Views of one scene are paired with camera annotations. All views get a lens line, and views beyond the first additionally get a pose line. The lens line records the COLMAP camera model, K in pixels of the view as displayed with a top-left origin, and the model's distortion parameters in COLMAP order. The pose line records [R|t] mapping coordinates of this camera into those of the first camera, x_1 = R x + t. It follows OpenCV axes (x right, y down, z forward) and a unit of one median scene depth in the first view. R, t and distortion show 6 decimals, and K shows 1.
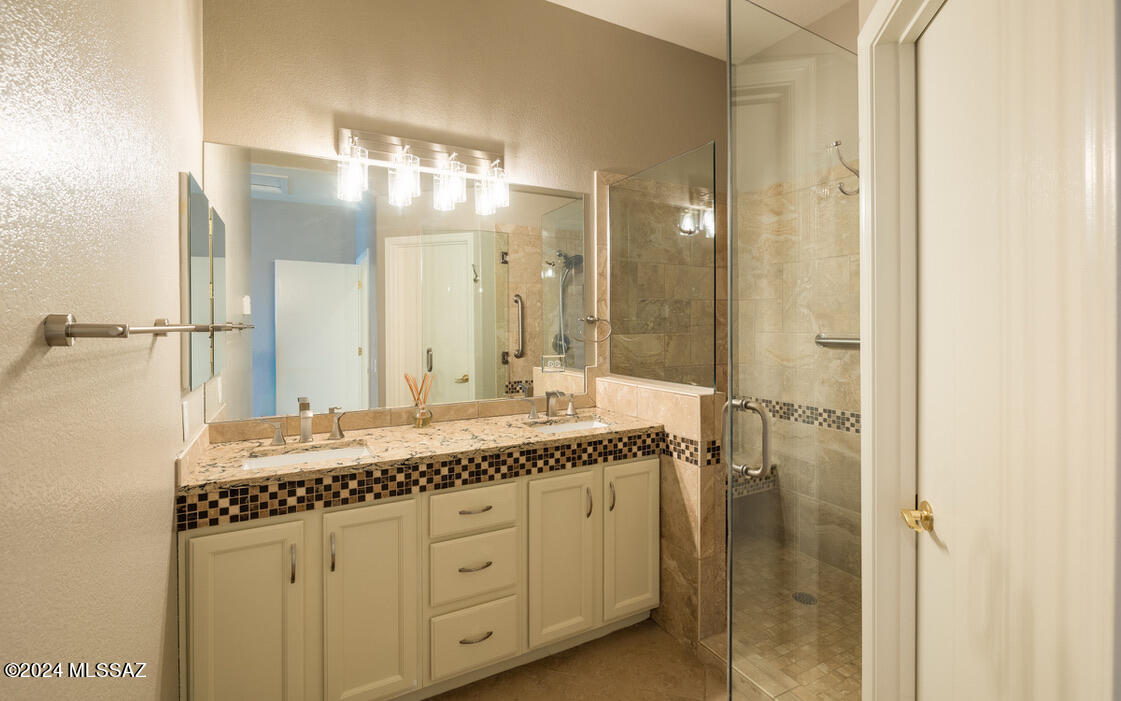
lens RADIAL K [[501.6, 0, 529.3], [0, 501.6, 328.9], [0, 0, 1]] dist [-0.006917, 0.000024]
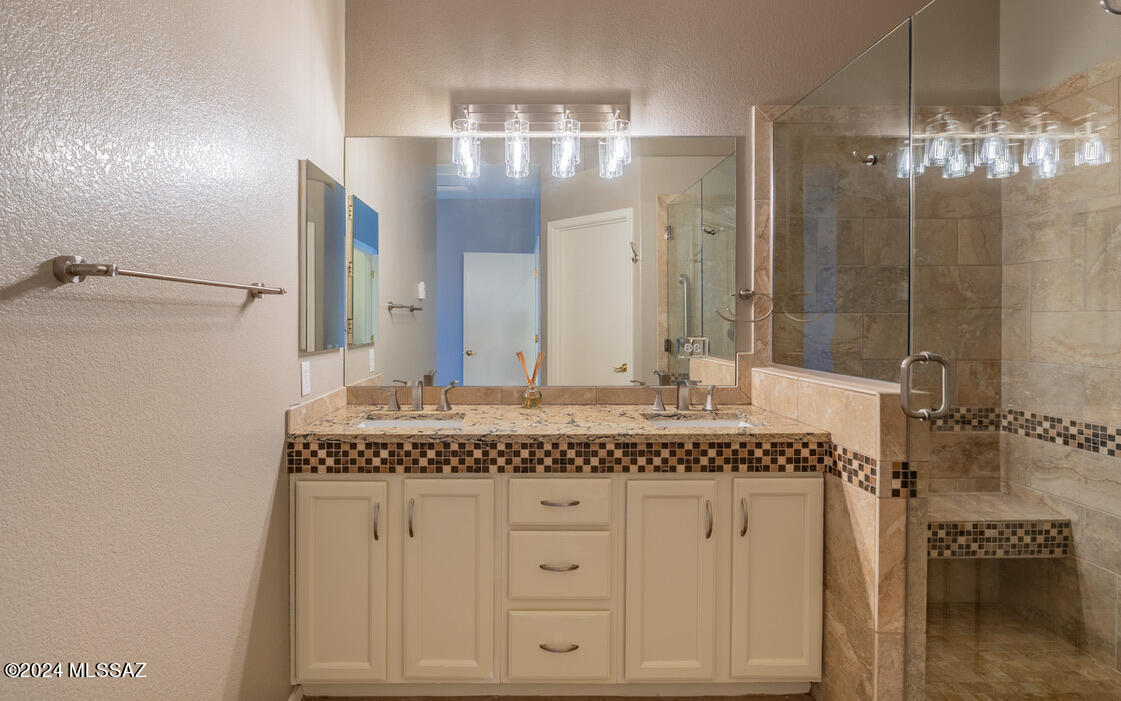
lens RADIAL K [[501.6, 0, 529.3], [0, 501.6, 328.9], [0, 0, 1]] dist [-0.006917, 0.000024]
pose [[0.889671, 0.011650, -0.456454, 0.219244], [-0.013044, 0.999915, 0.000097, 0.049303], [0.456416, 0.005867, 0.889747, 0.166312]]
